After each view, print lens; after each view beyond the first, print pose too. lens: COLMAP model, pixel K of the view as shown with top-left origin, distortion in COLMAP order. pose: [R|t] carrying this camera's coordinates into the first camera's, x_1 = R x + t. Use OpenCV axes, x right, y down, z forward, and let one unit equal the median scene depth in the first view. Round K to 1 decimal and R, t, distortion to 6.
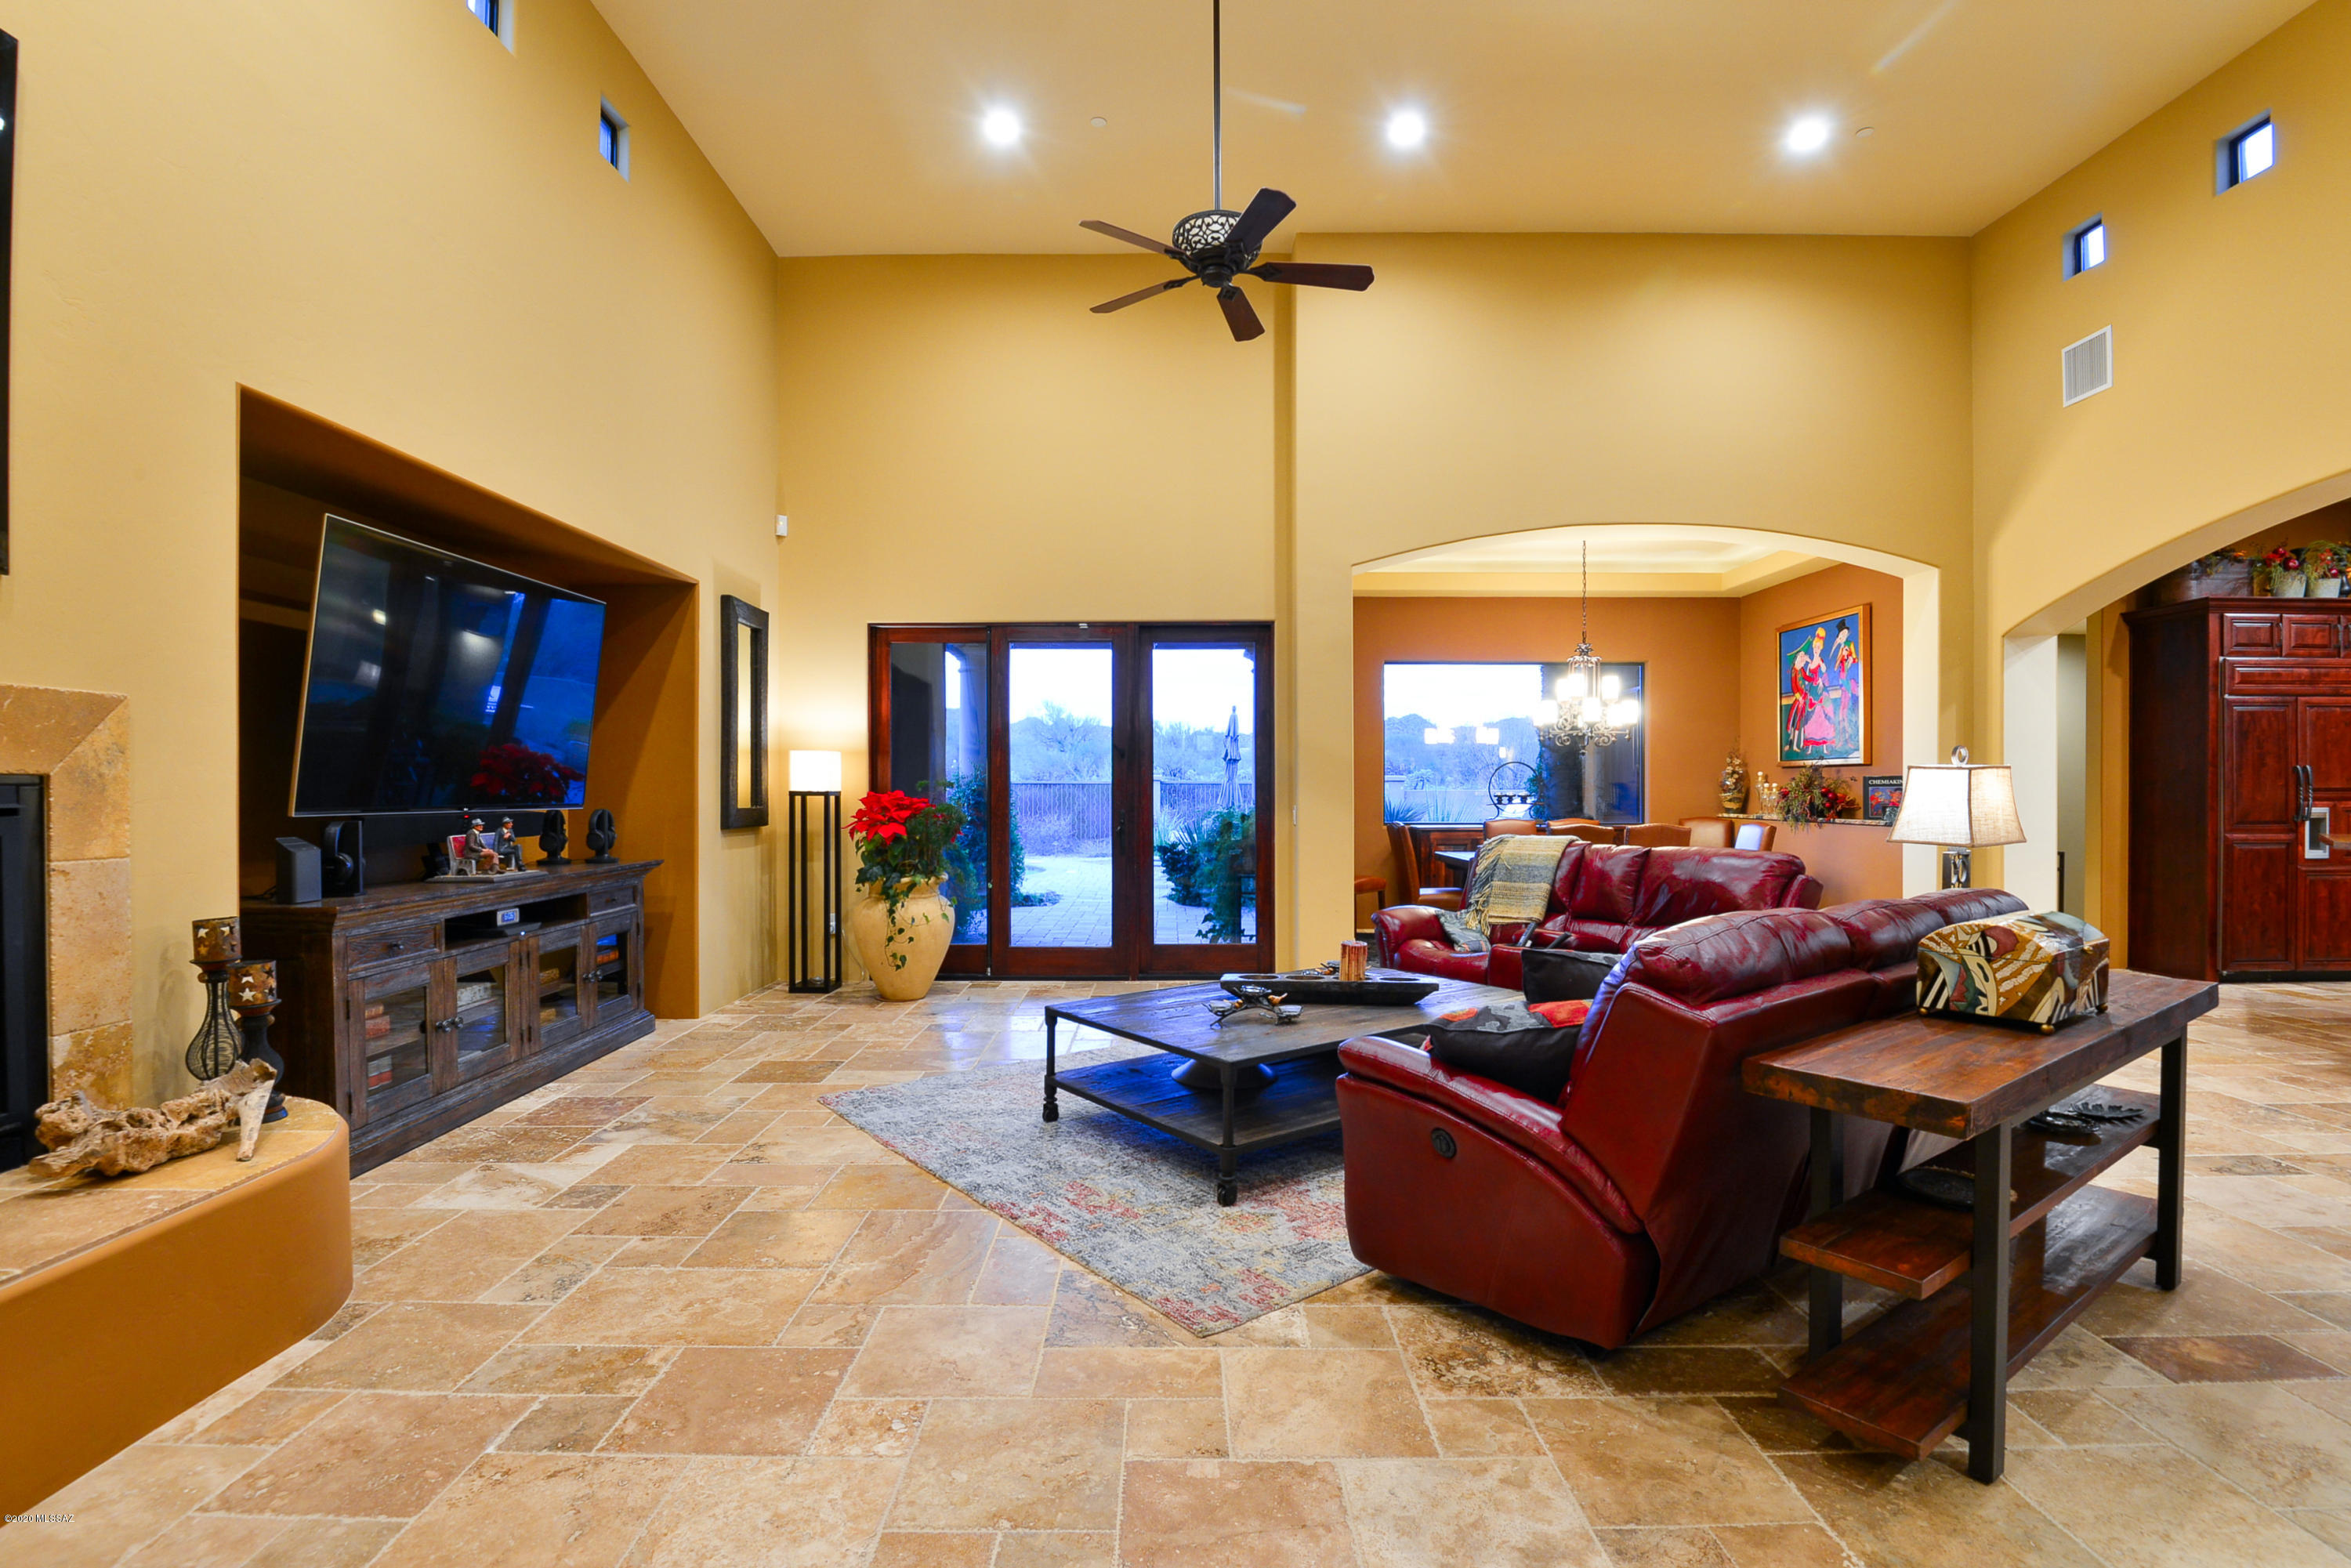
lens RADIAL K [[1098.7, 0, 1175.0], [0, 1098.7, 798.2], [0, 0, 1]] dist [-0.010326, -0.007933]
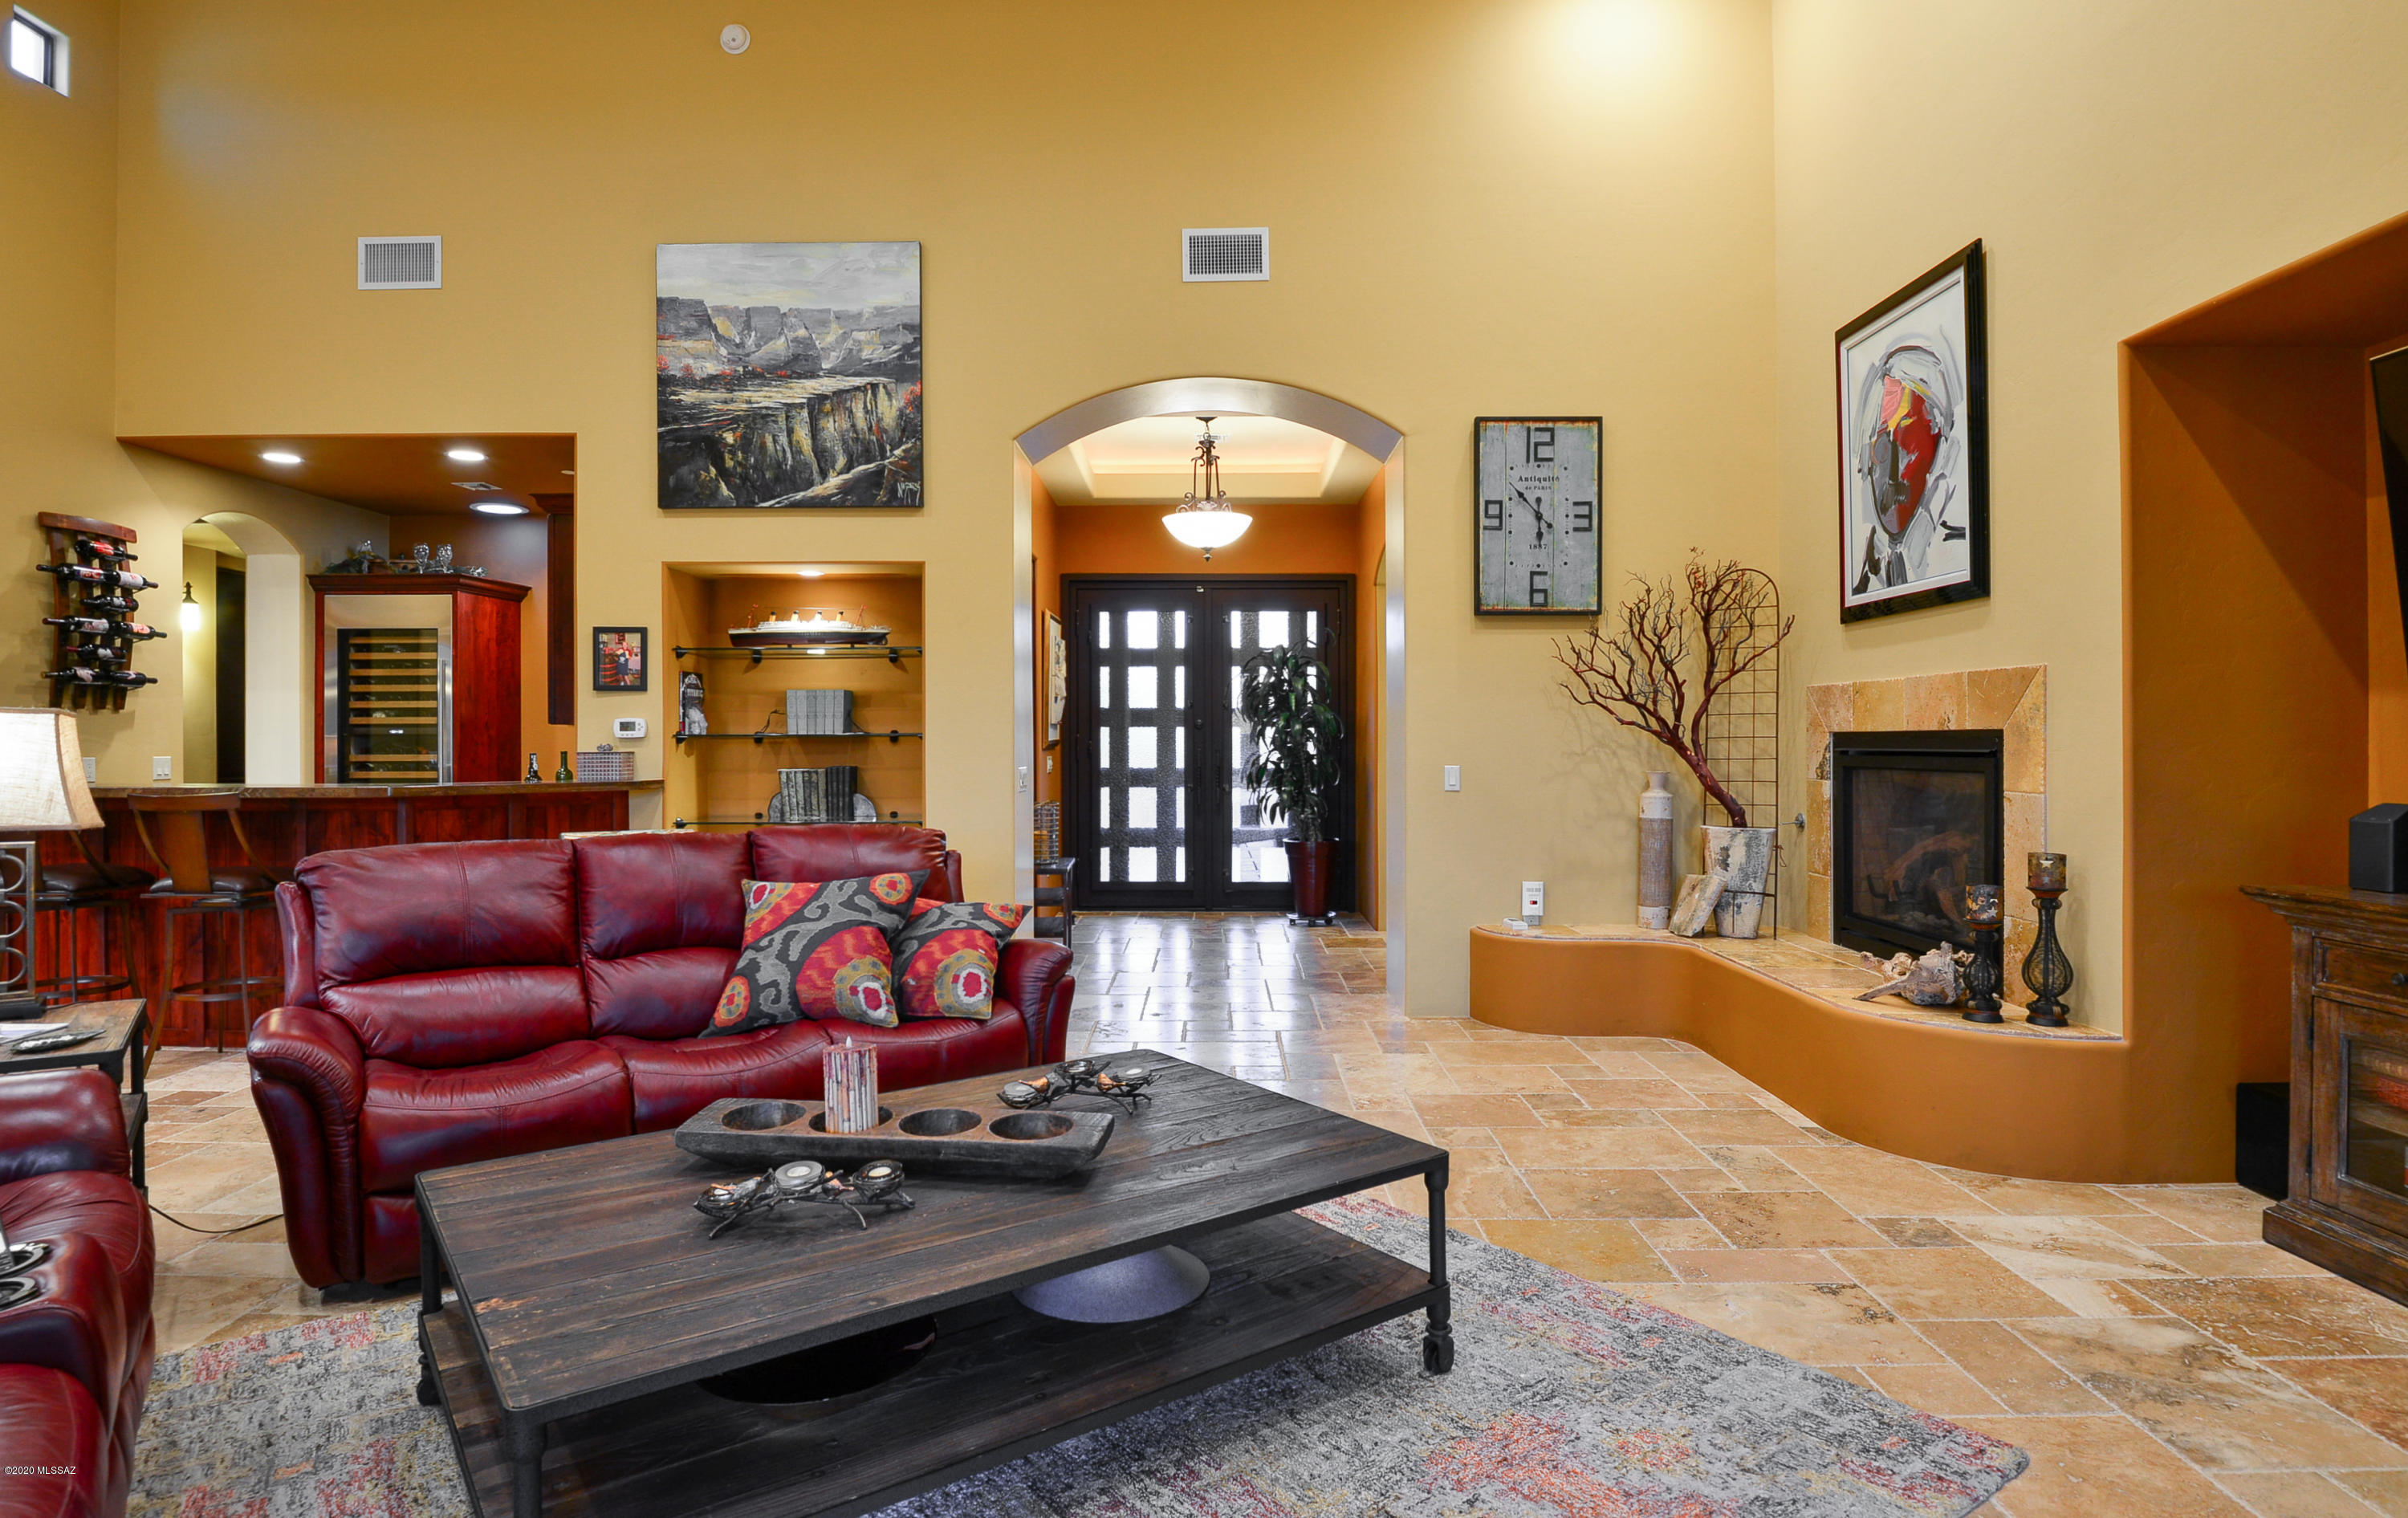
lens RADIAL K [[1282.6, 0, 1188.8], [0, 1282.6, 742.1], [0, 0, 1]] dist [-0.011989, -0.006348]
pose [[-0.999838, 0.002890, 0.017770, -0.003043], [0.003062, 0.999949, 0.009670, -0.010478], [-0.017741, 0.009723, -0.999795, 1.143825]]
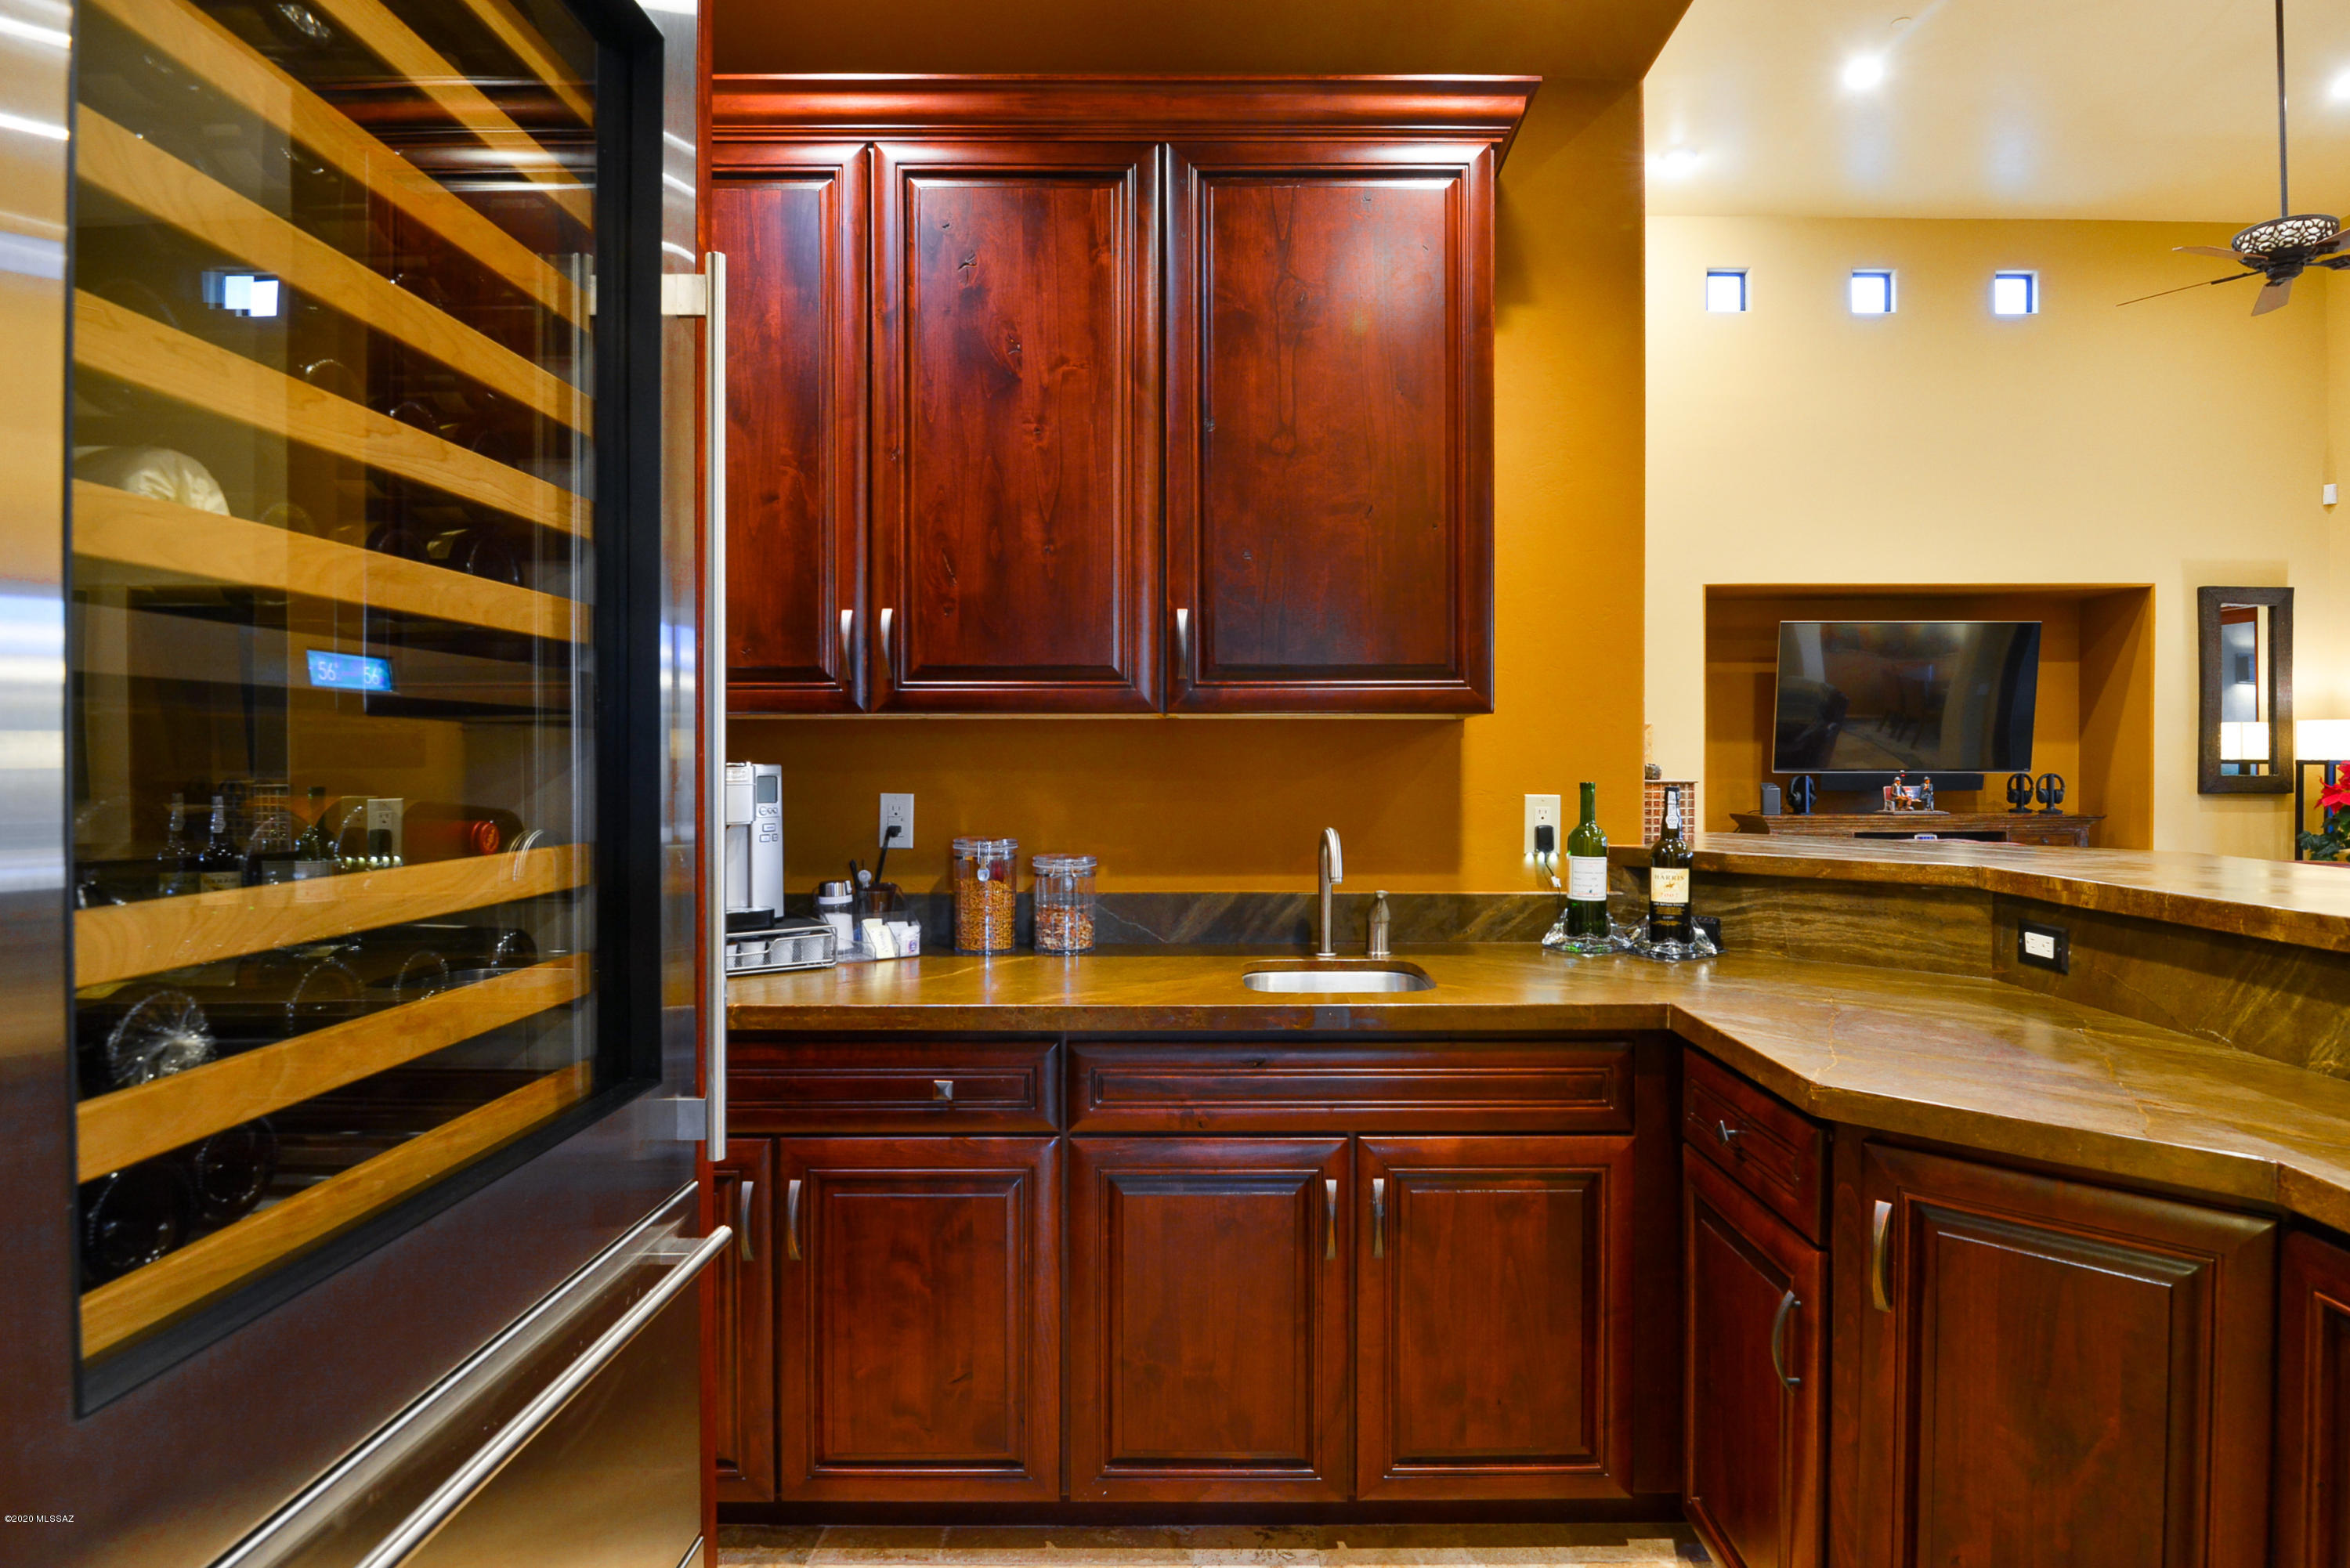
lens RADIAL K [[1228.9, 0, 1179.2], [0, 1228.9, 767.5], [0, 0, 1]] dist [-0.015553, -0.007217]
pose [[-0.030415, 0.007820, -0.999507, 0.945636], [-0.006494, 0.999947, 0.008021, -0.002082], [0.999516, 0.006735, -0.030363, -0.020589]]
